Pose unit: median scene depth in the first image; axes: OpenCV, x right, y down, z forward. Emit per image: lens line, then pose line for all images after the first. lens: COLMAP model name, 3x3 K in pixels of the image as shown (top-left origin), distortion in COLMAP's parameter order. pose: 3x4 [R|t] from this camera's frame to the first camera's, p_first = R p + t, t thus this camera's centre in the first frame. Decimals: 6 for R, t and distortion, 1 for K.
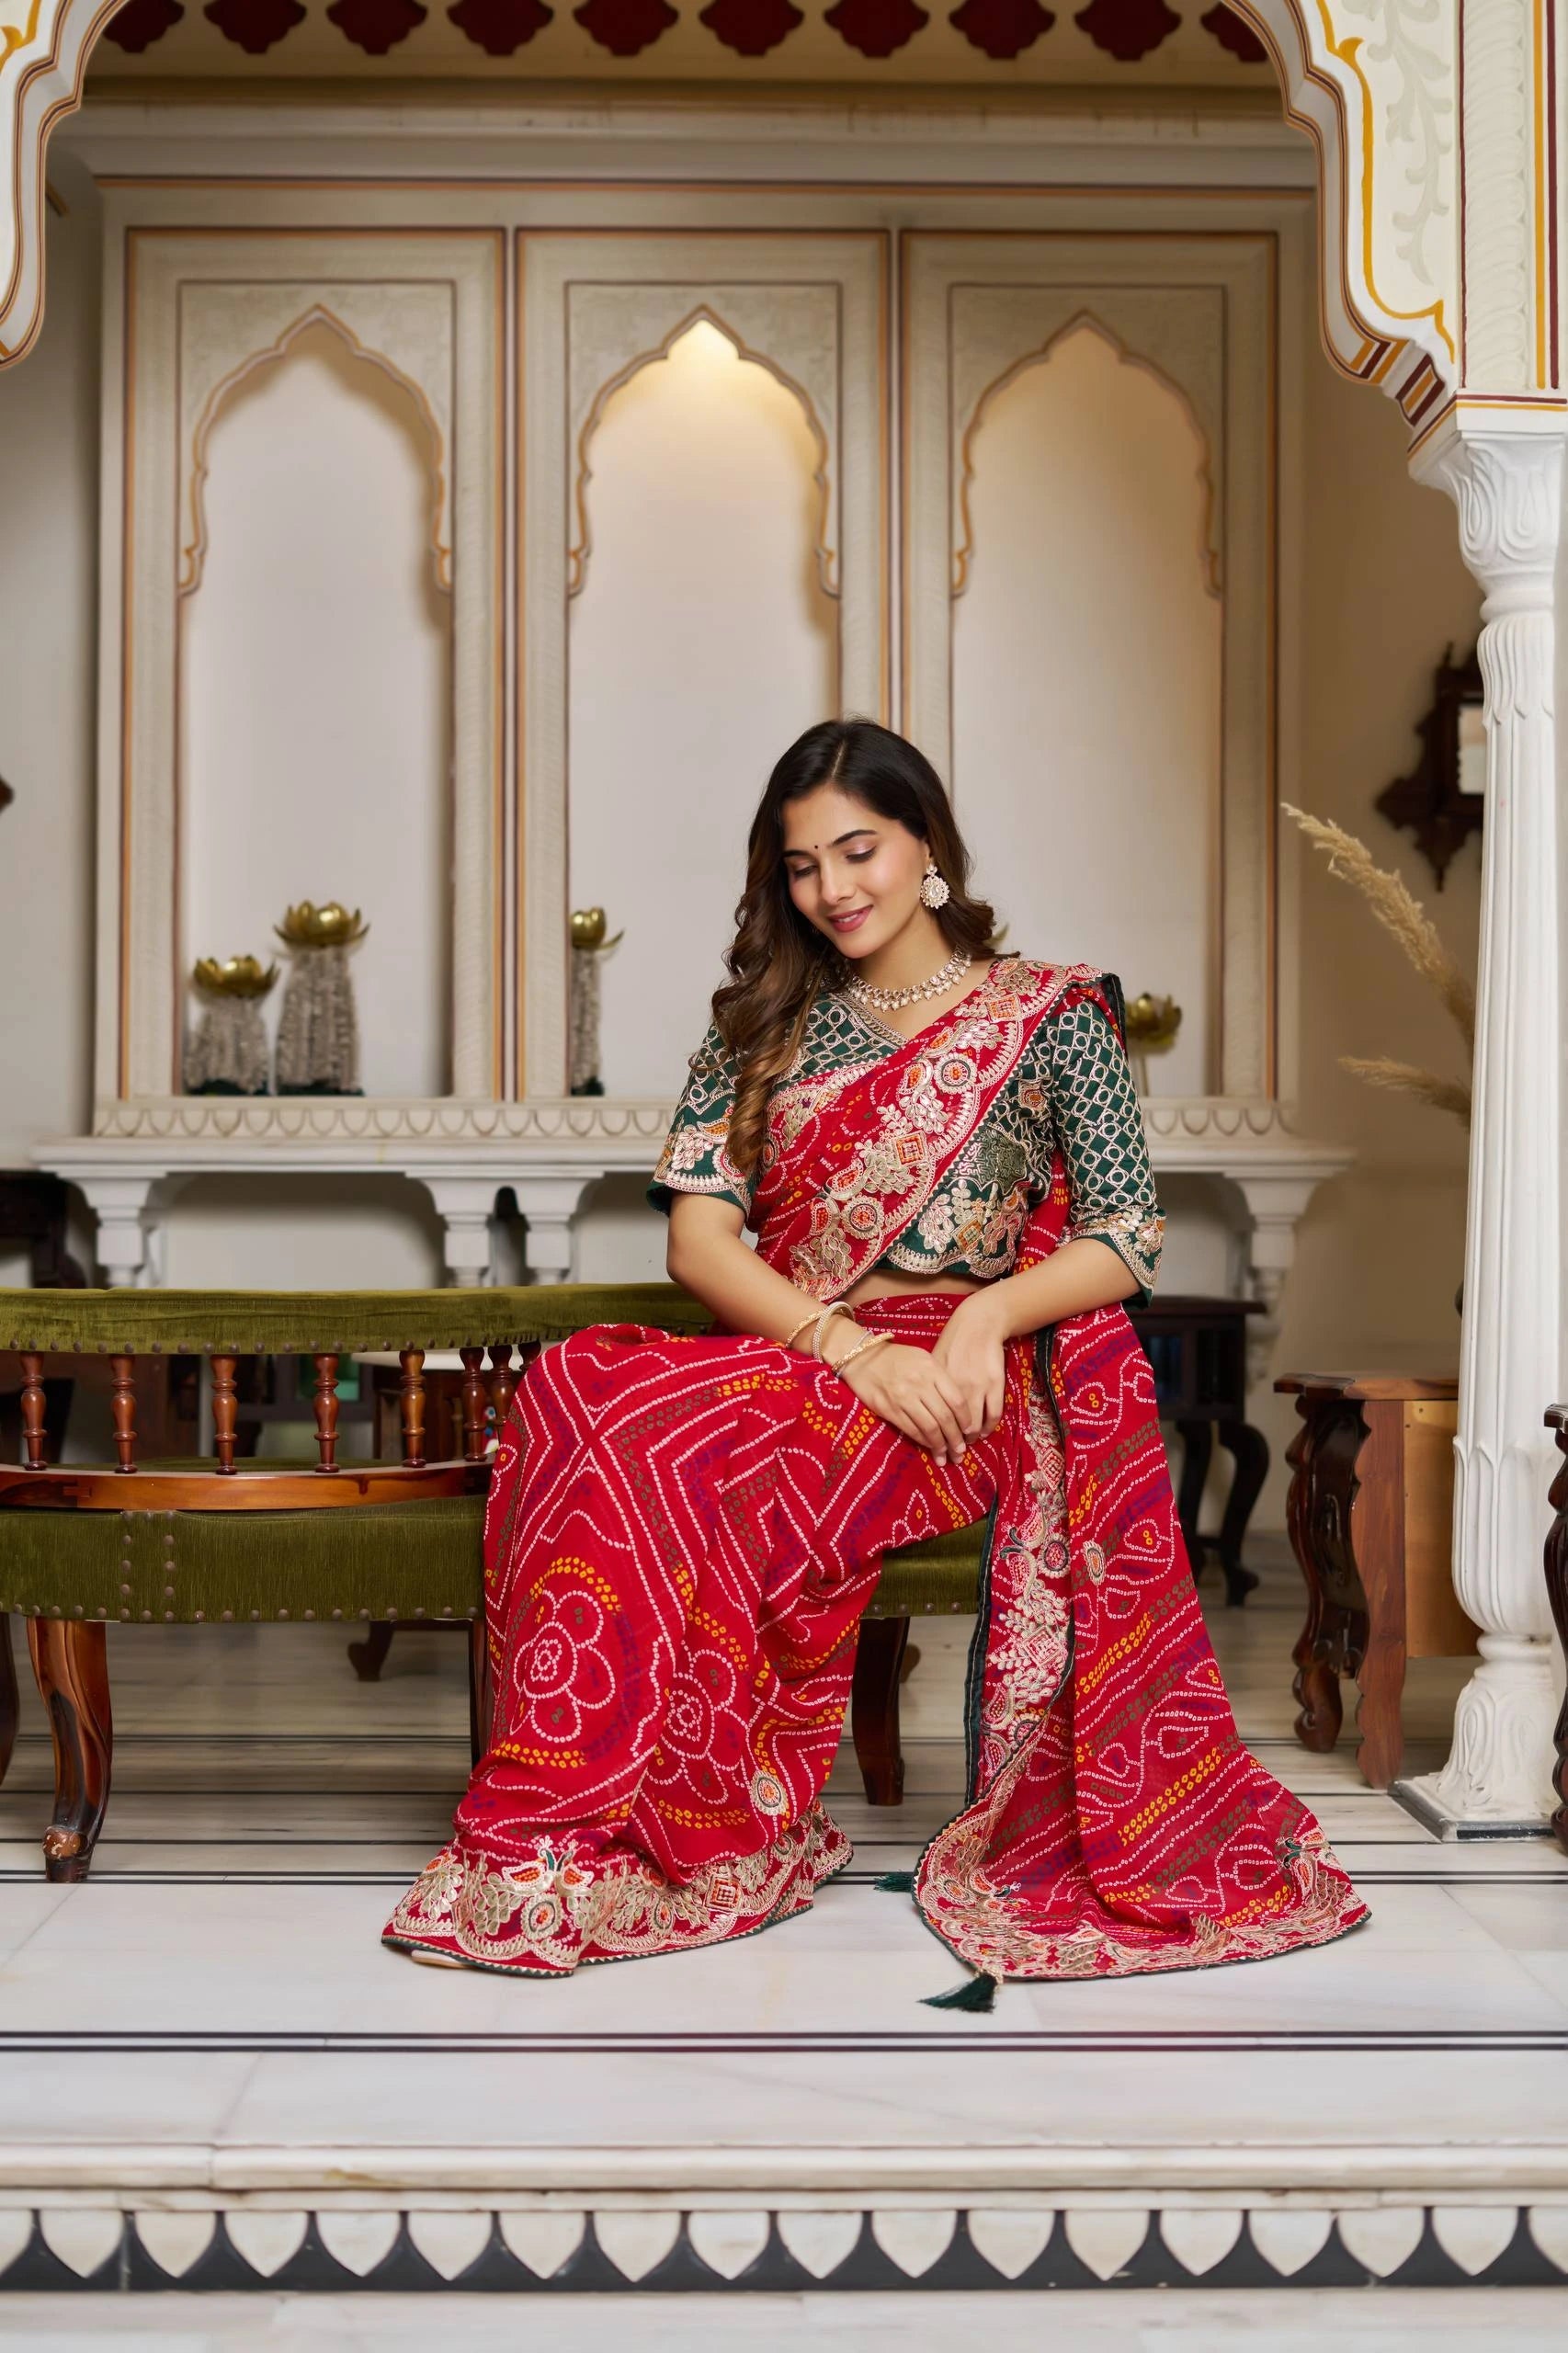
lens RADIAL K [[3457.3, 0, 784.0], [0, 3457.3, 1176.5], [0, 0, 1]] dist [-0.008522, 0.027056]
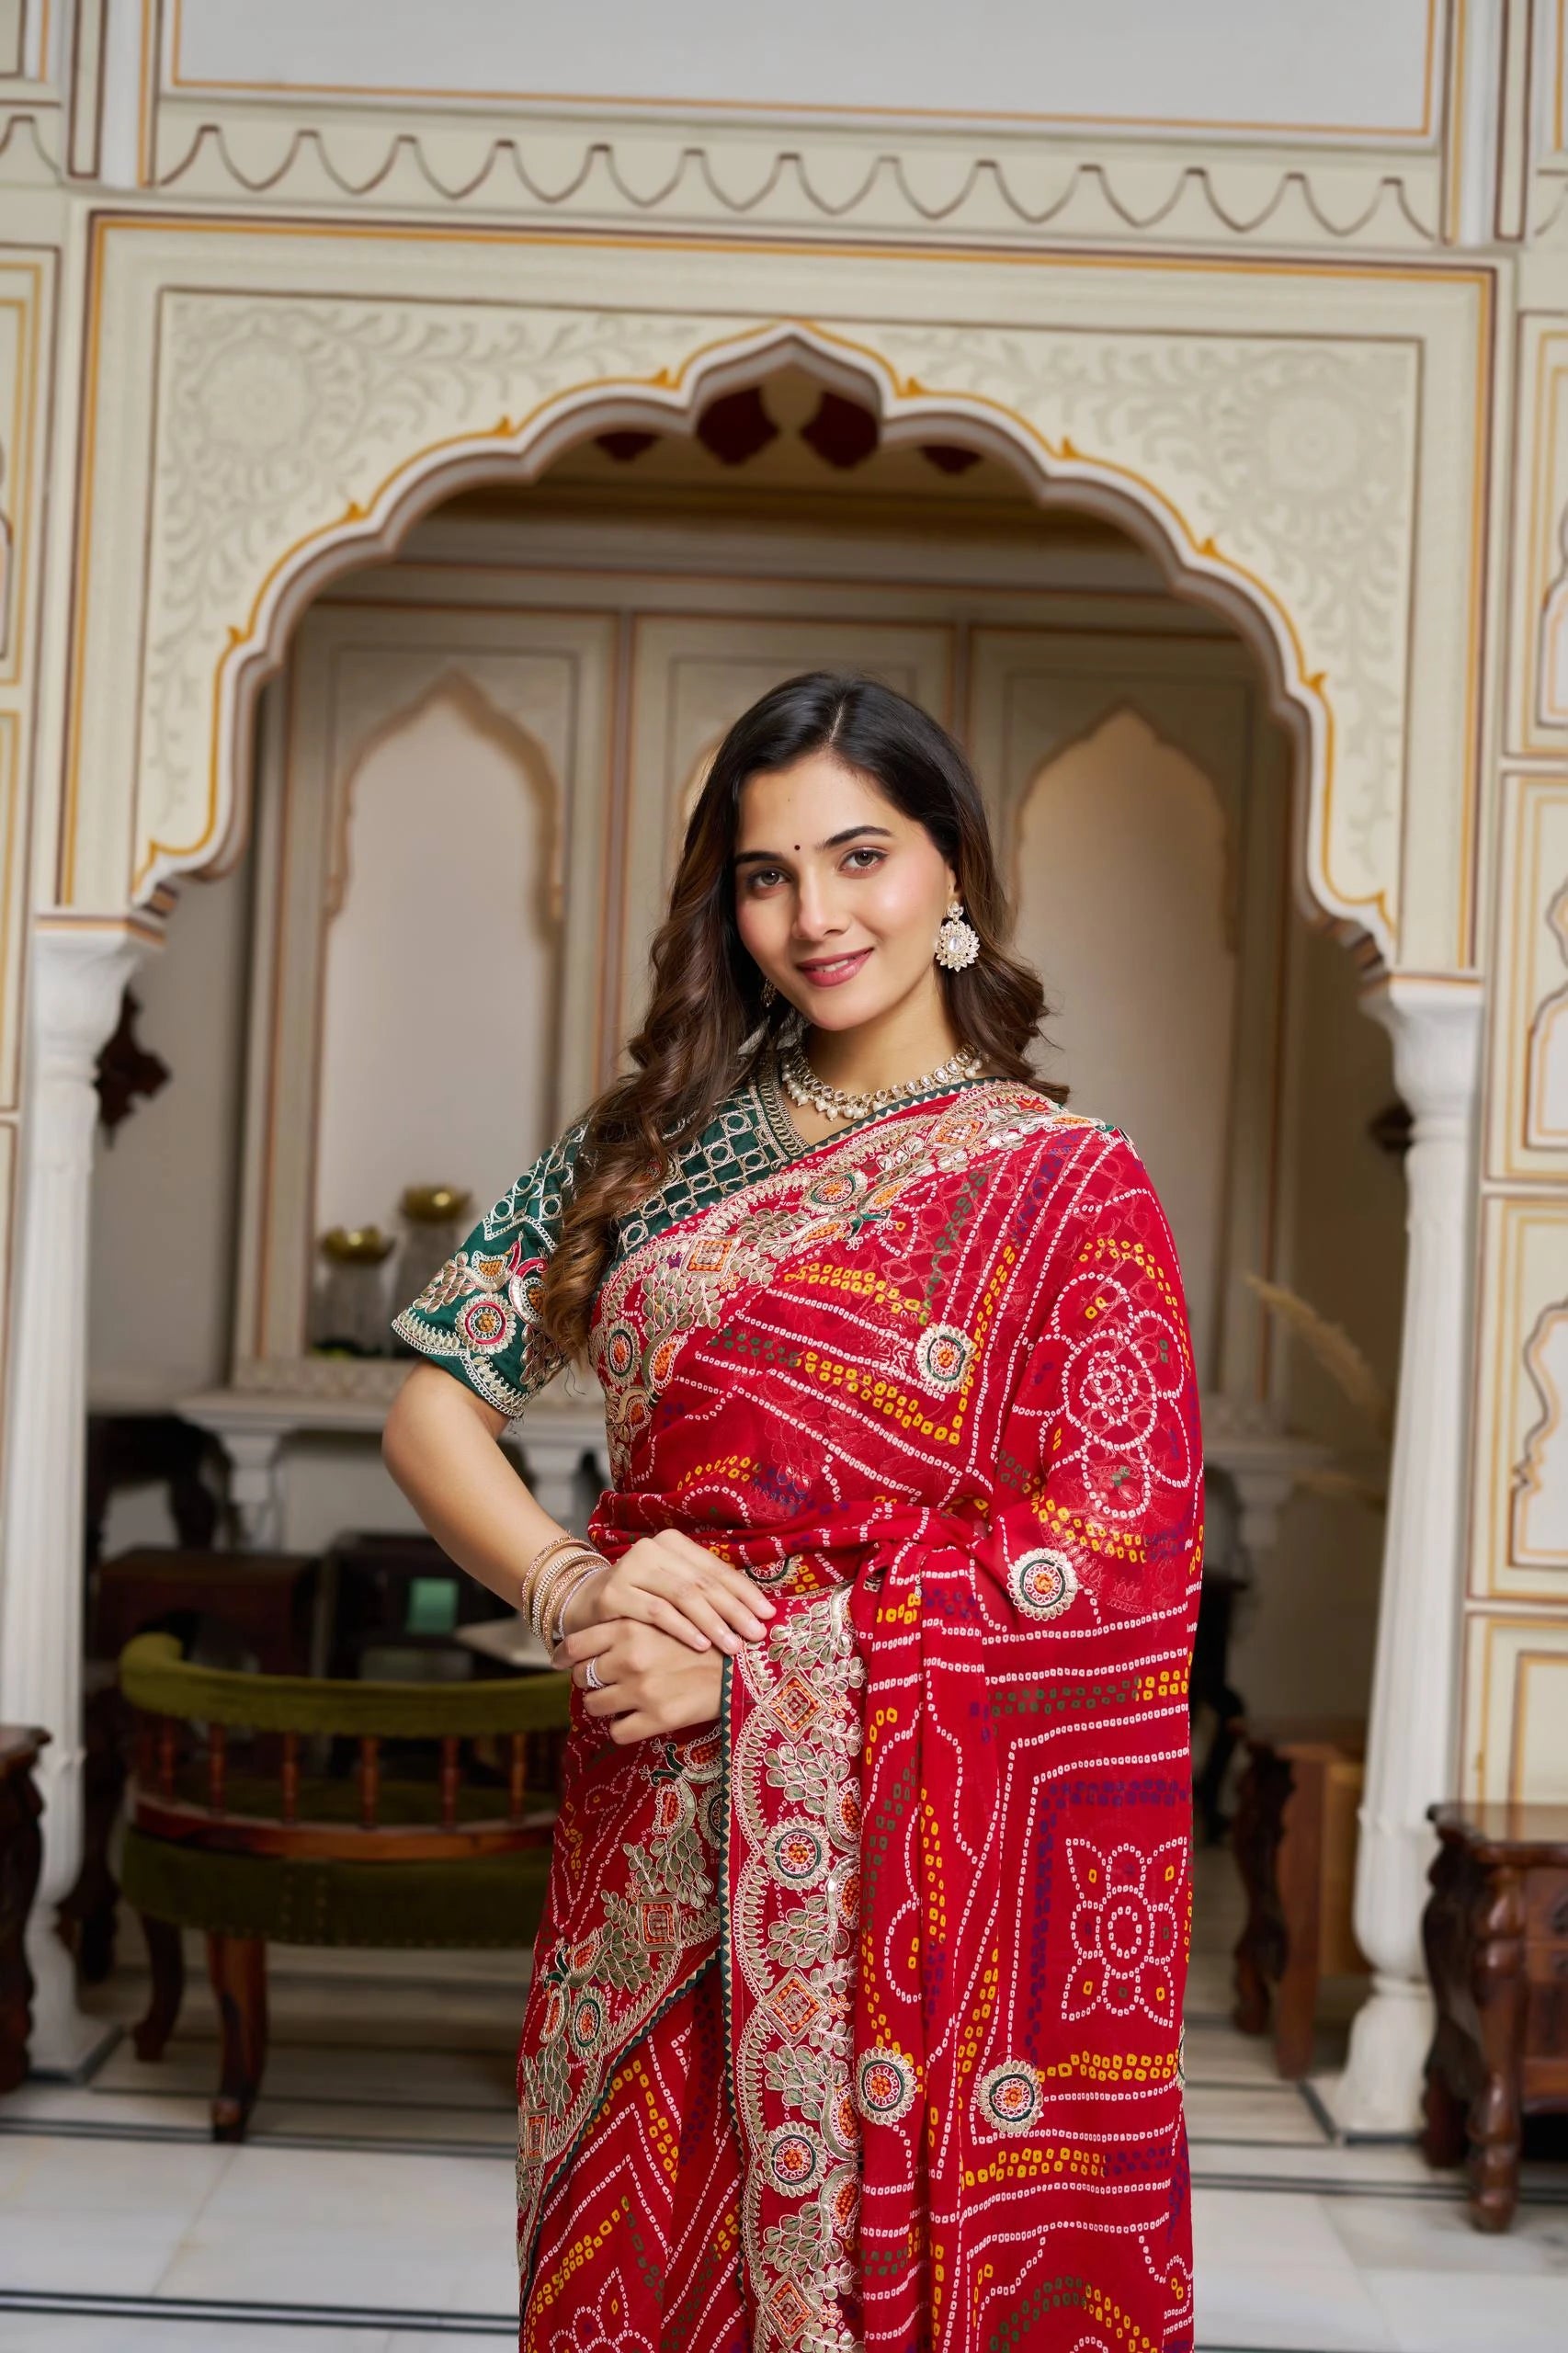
lens RADIAL K [[3499.1, 0, 784.0], [0, 3499.1, 1176.5], [0, 0, 1]] dist [-0.012151, 0.045907]
pose [[0.998993, 0.039999, -0.020329, 0.004182], [-0.039973, 0.999199, 0.001683, -0.096706], [0.020380, -0.000869, 0.999792, -0.165642]]
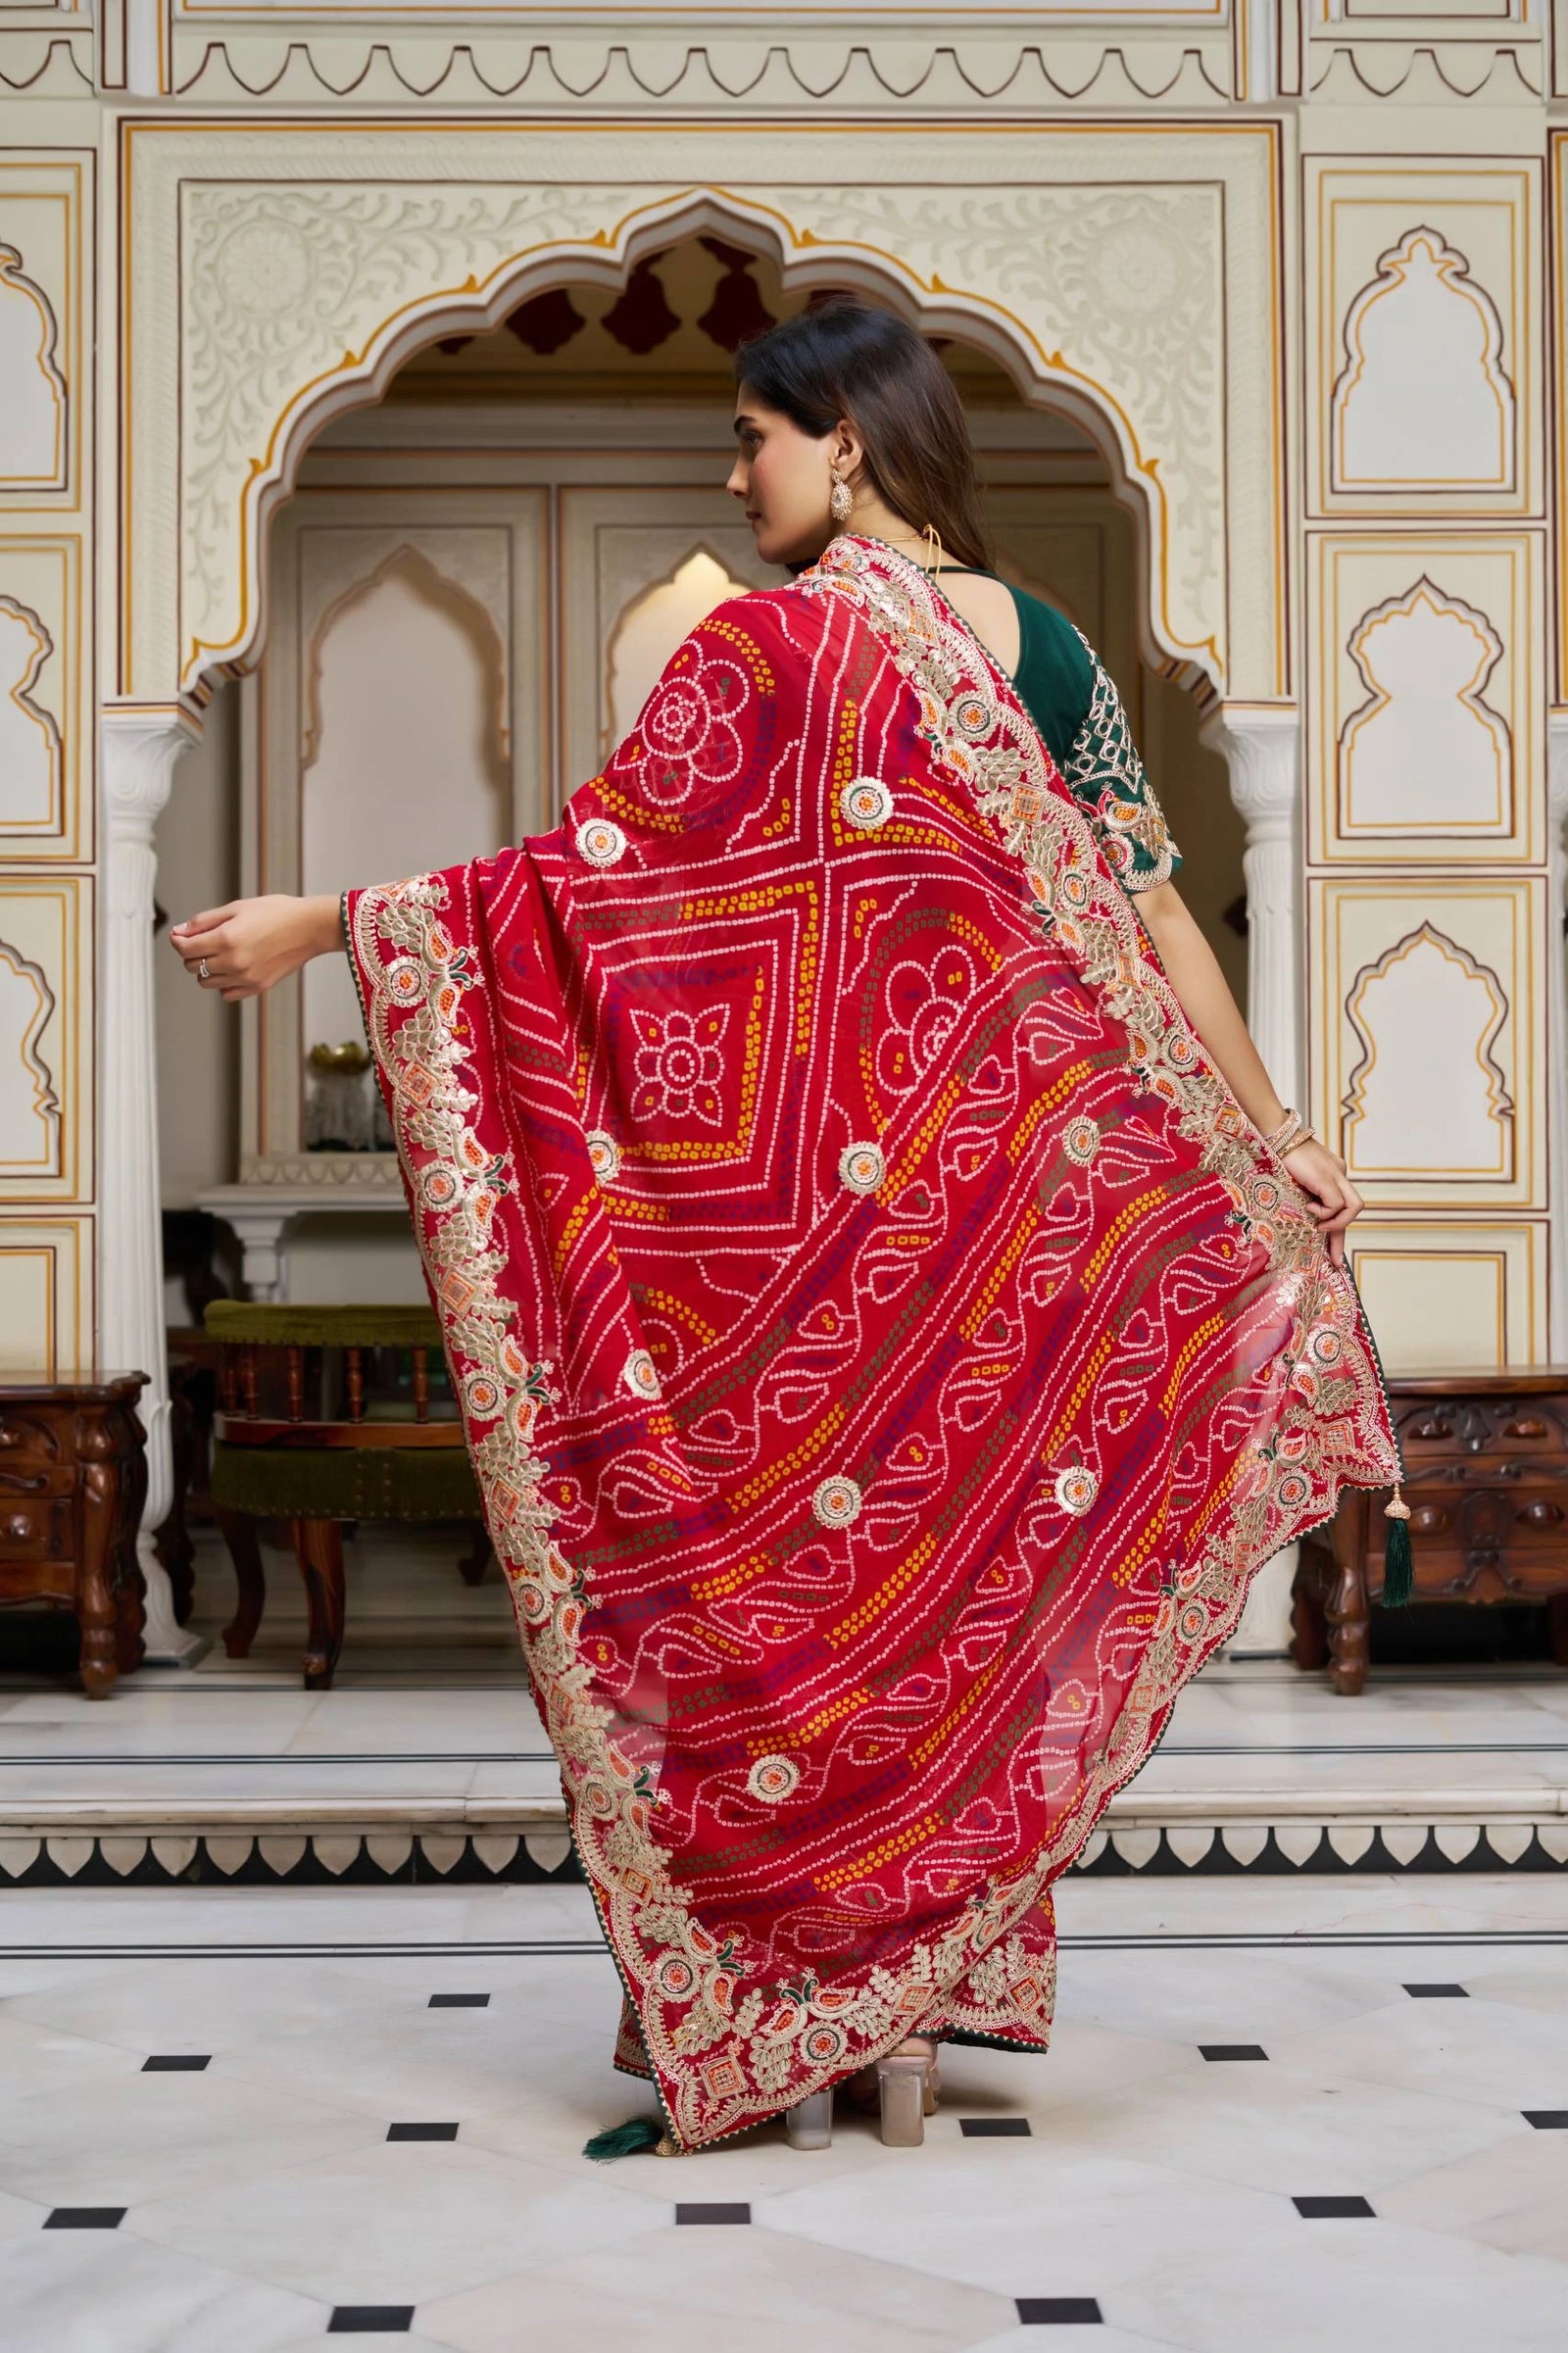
lens RADIAL K [[3499.2, 0, 784.0], [0, 3499.2, 1176.5], [0, 0, 1]] dist [-0.012151, 0.045907]
pose [[0.999901, -0.007697, 0.011795, -0.010278], [0.007690, 0.999970, 0.000573, -0.014458], [-0.011799, -0.000482, 0.999930, -0.340371]]
